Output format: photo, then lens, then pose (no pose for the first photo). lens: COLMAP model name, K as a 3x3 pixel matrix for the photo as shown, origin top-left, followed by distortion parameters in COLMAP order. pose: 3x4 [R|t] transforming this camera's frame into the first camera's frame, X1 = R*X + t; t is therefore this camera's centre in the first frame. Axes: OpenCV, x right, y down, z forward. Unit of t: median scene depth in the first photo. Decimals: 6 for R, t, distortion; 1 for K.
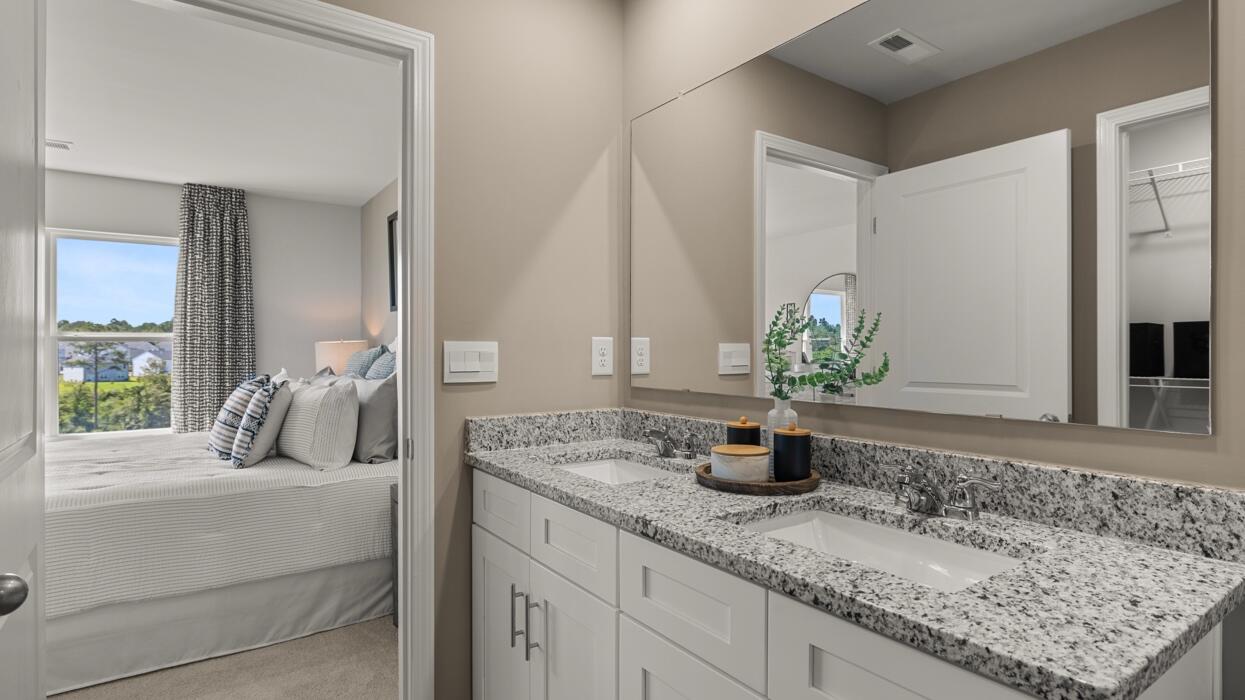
lens RADIAL K [[635.6, 0, 622.5], [0, 635.6, 349.0], [0, 0, 1]] dist [0.000256, 0.000074]
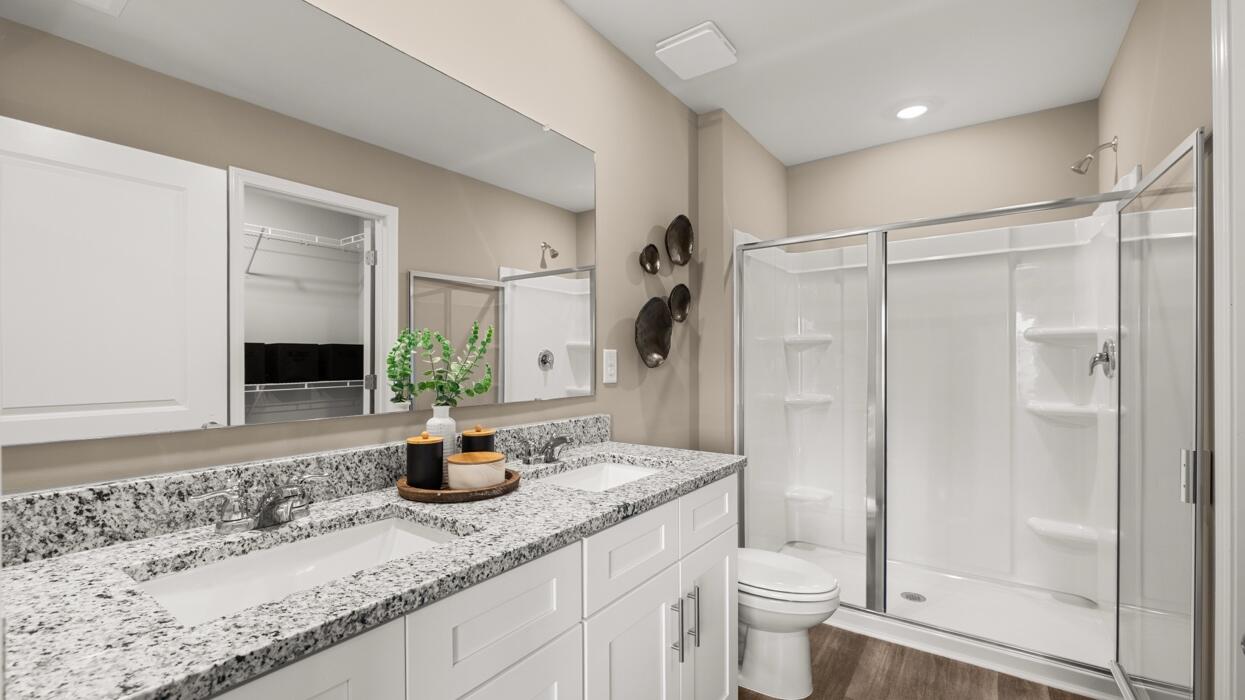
lens RADIAL K [[517.7, 0, 621.5], [0, 517.7, 362.2], [0, 0, 1]] dist [0.003774, 0.000041]
pose [[-0.332591, 0.002435, 0.943068, -0.818309], [0.005668, 0.999984, -0.000583, 0.007728], [-0.943054, 0.005151, -0.332599, 1.259798]]
